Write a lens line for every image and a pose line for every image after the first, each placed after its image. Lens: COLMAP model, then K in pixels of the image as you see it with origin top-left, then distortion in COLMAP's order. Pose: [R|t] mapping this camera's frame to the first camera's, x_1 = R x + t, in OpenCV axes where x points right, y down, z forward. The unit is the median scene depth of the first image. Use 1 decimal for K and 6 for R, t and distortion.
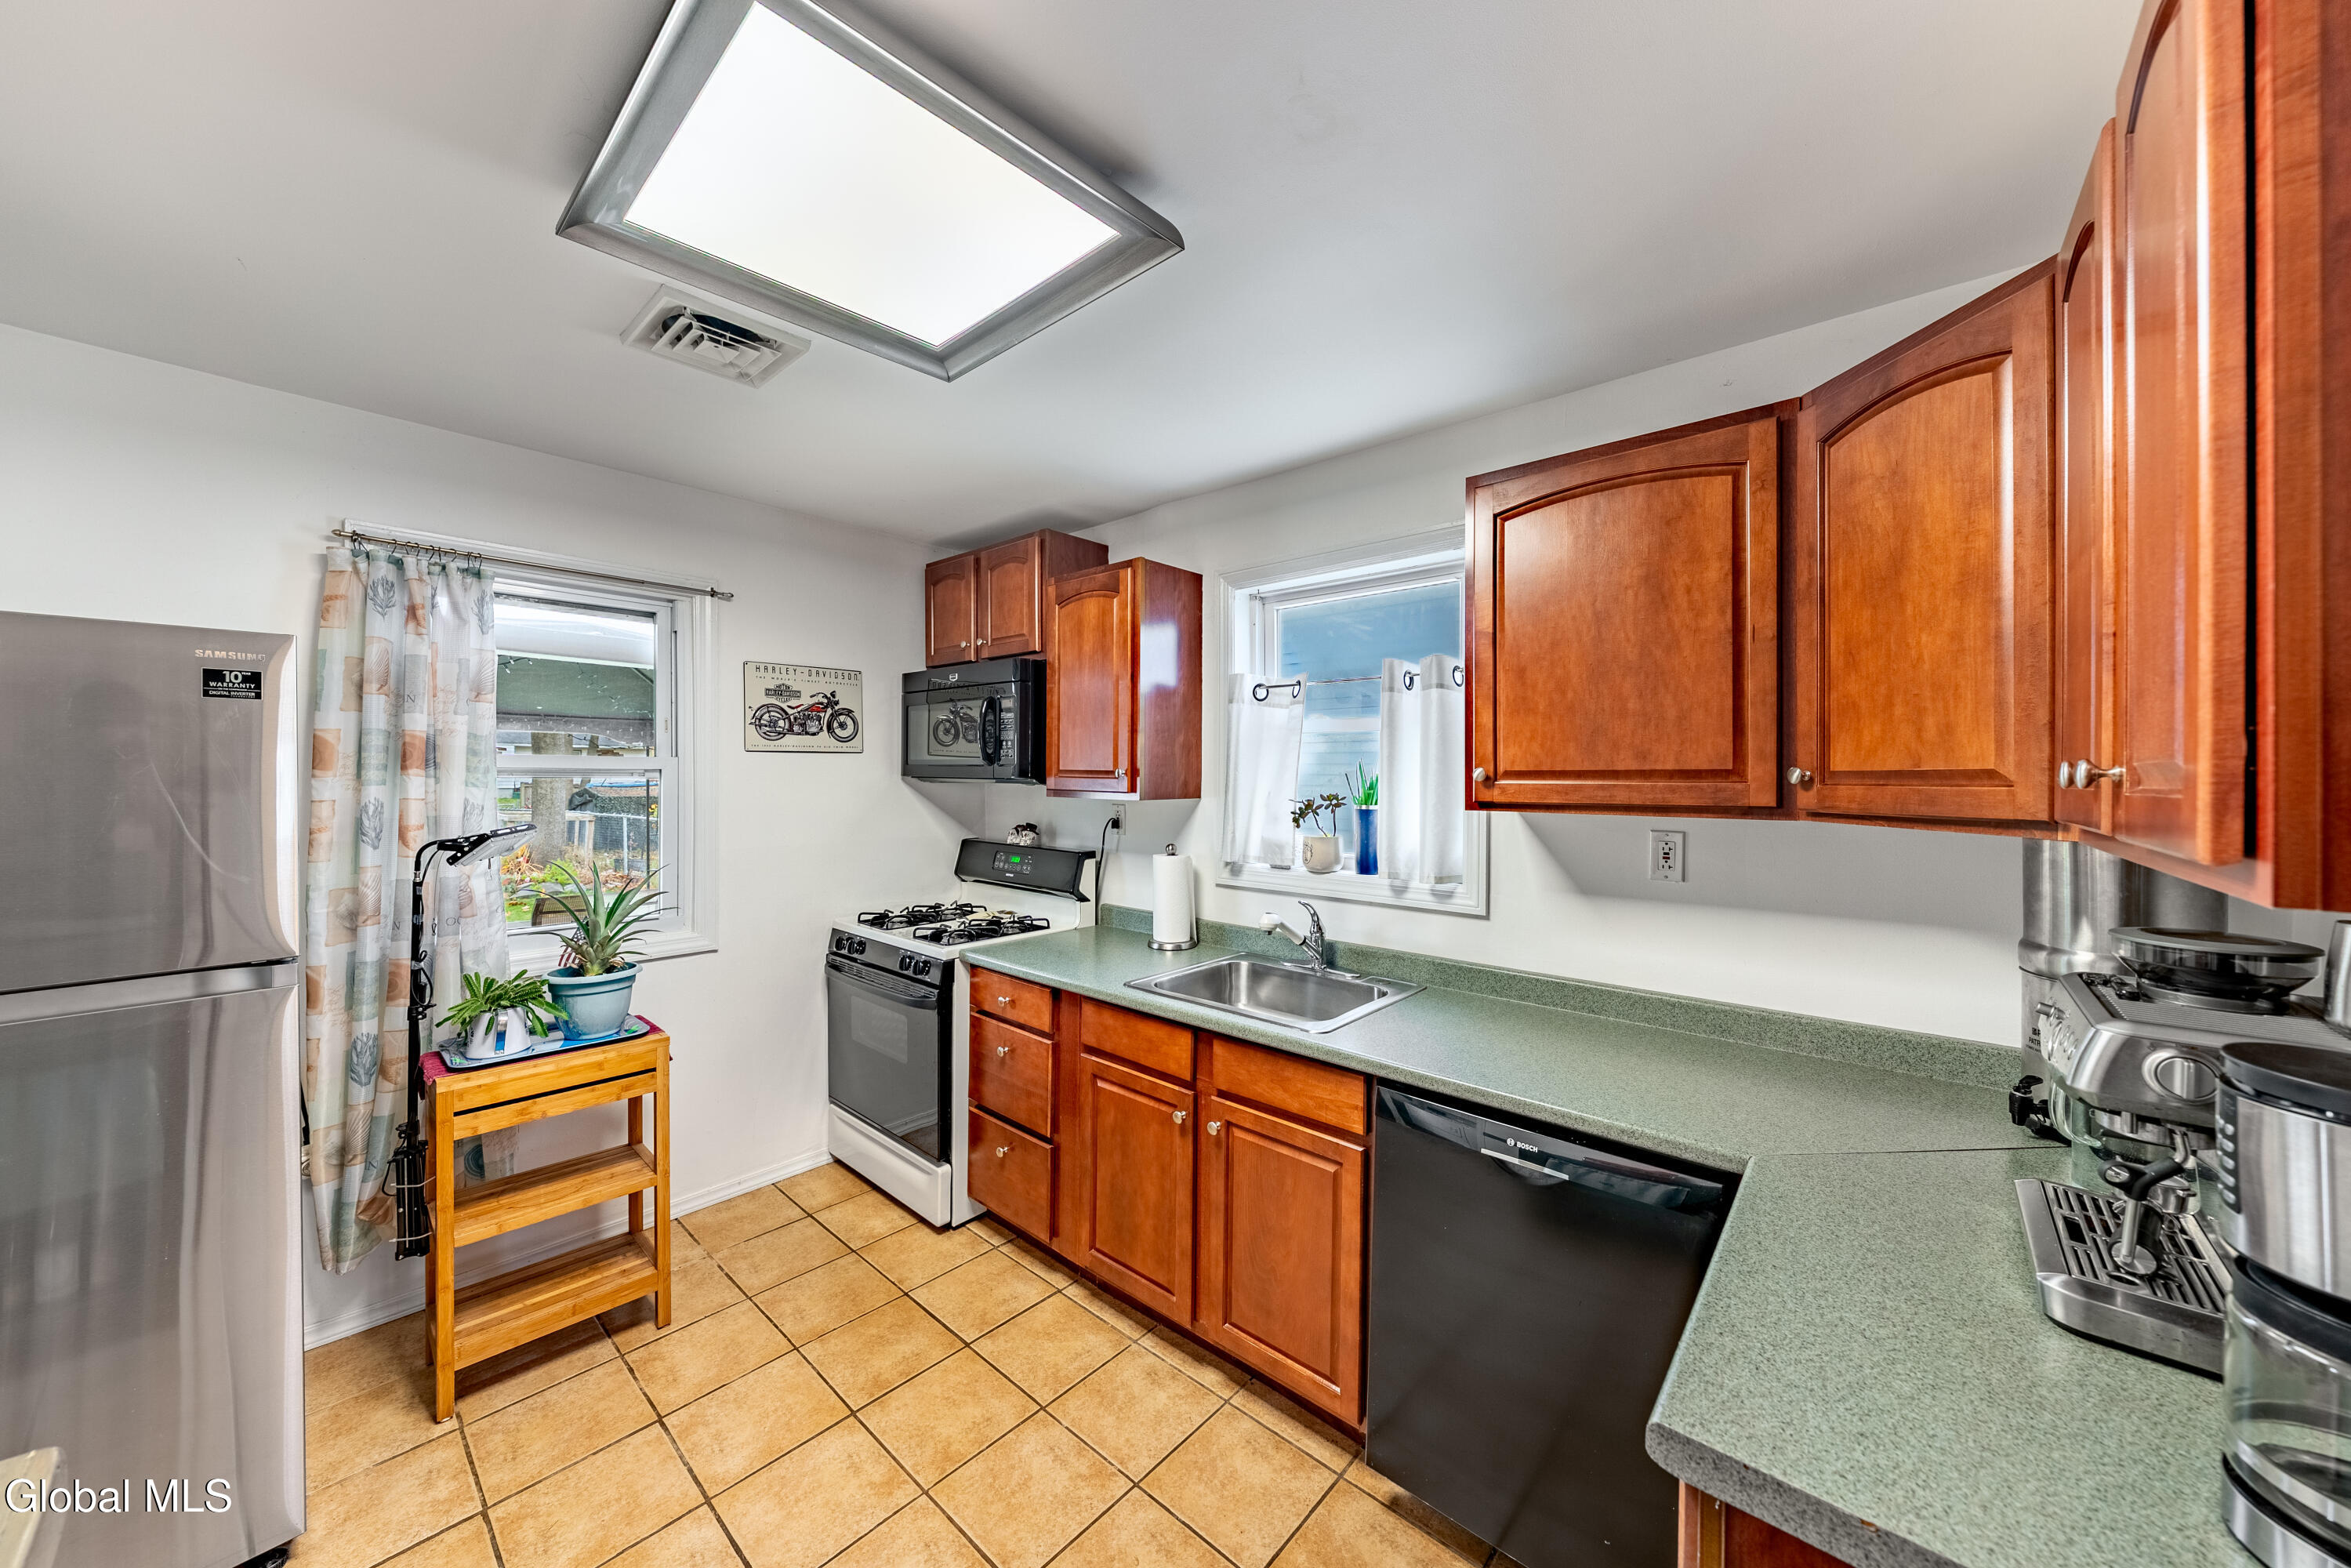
lens RADIAL K [[810.6, 0, 1185.8], [0, 810.6, 779.1], [0, 0, 1]] dist [-0.002568, -0.000003]
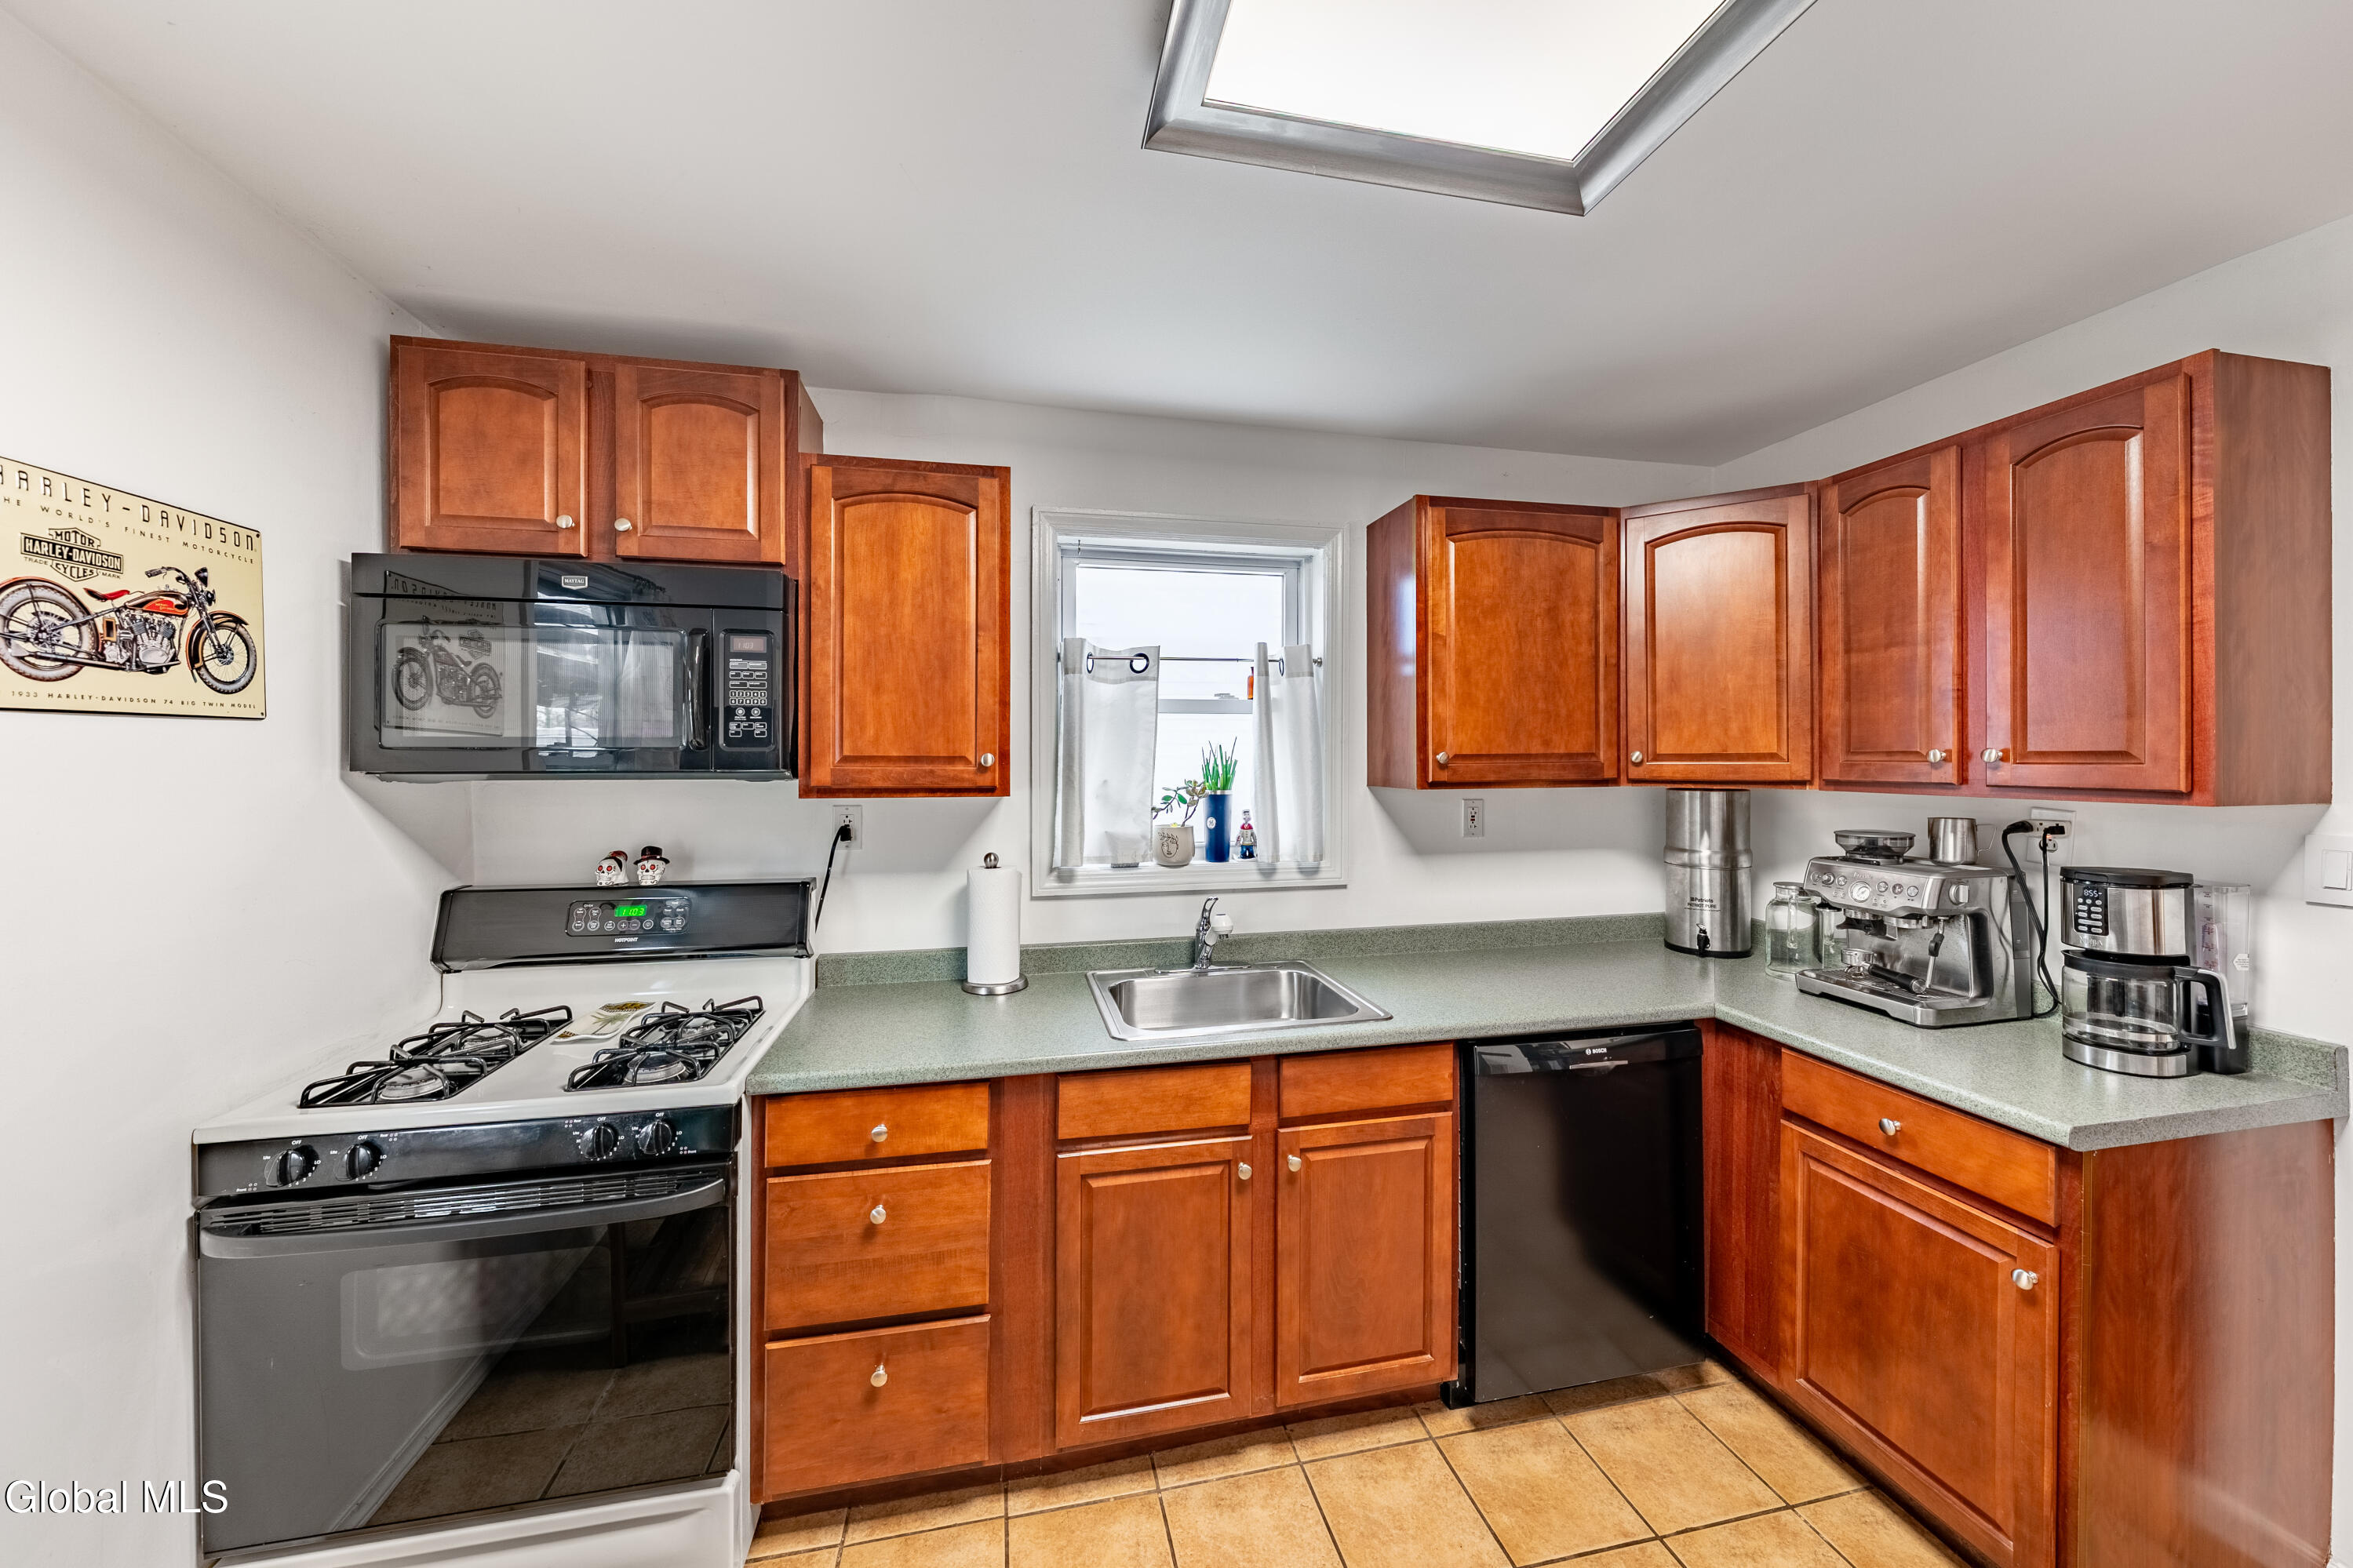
lens RADIAL K [[834.5, 0, 1173.3], [0, 834.5, 760.1], [0, 0, 1]] dist [-0.004754, -0.000075]
pose [[0.596784, -0.010710, 0.802331, -0.691207], [0.011667, 0.999921, 0.004670, -0.010654], [-0.802317, 0.006574, 0.596861, 0.510219]]
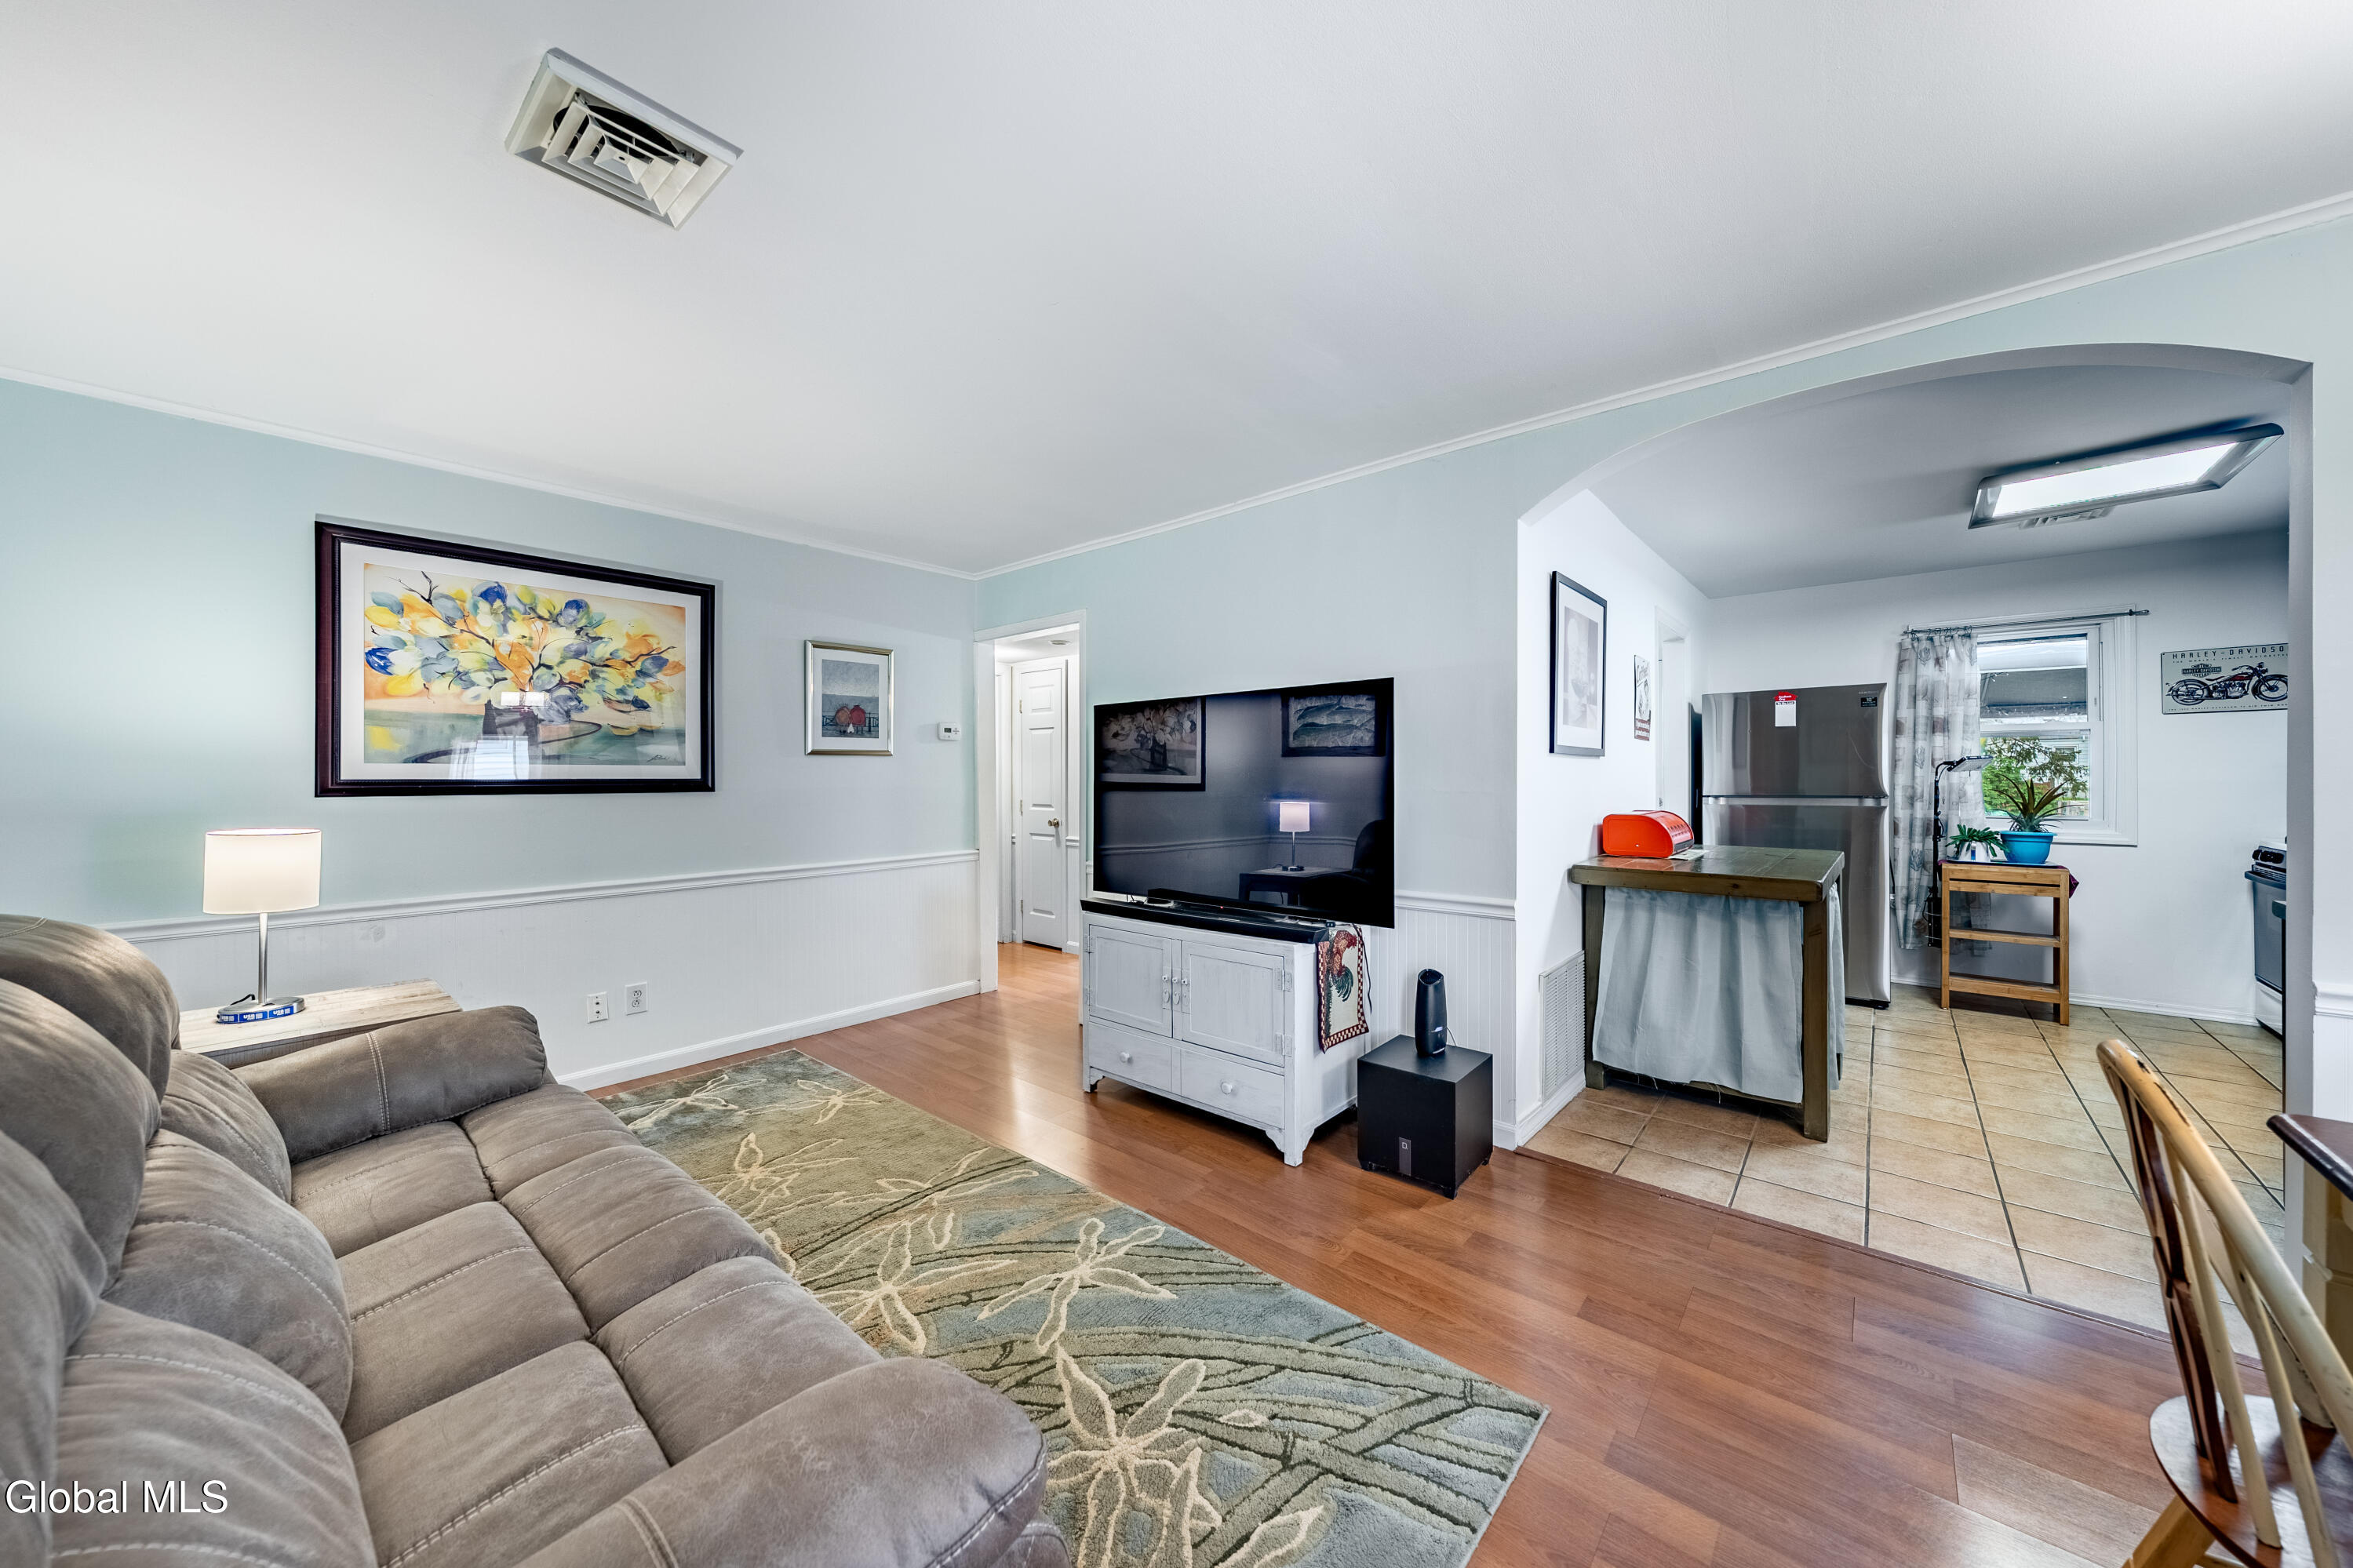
lens RADIAL K [[811.2, 0, 1184.9], [0, 811.2, 777.5], [0, 0, 1]] dist [-0.002568, -0.000003]
pose [[0.014292, 0.000202, -0.999898, 1.194370], [0.000514, 1.000000, 0.000209, 0.105829], [0.999898, -0.000517, 0.014292, -1.057704]]
